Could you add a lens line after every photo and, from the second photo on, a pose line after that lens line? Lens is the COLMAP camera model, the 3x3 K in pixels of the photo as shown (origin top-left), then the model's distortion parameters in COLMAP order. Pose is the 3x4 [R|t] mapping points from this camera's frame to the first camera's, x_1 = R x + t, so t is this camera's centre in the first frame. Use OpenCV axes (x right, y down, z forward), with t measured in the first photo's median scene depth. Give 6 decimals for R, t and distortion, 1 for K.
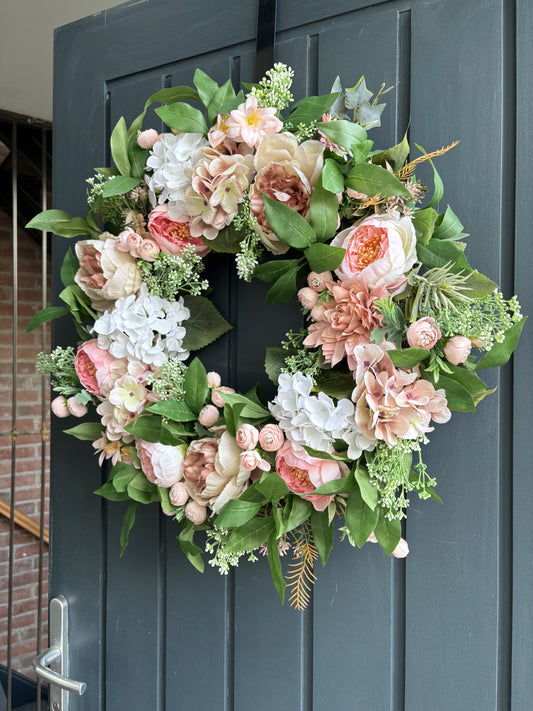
lens RADIAL K [[500.7, 0, 265.9], [0, 500.7, 352.9], [0, 0, 1]] dist [0.001926, -0.035285]
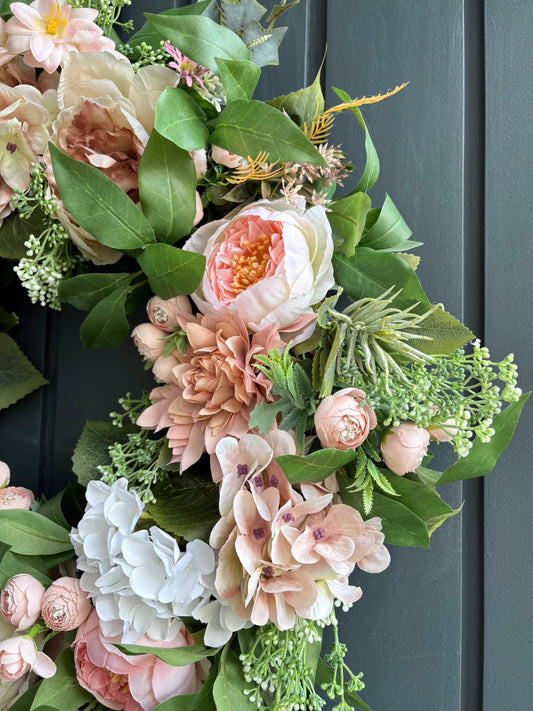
lens RADIAL K [[493.0, 0, 266.5], [0, 493.0, 355.5], [0, 0, 1]] dist [0.002674, -0.034956]
pose [[0.987220, 0.025022, 0.157388, 0.137468], [-0.016020, 0.998176, -0.058209, -0.068704], [-0.158557, 0.054943, 0.985820, 0.457336]]
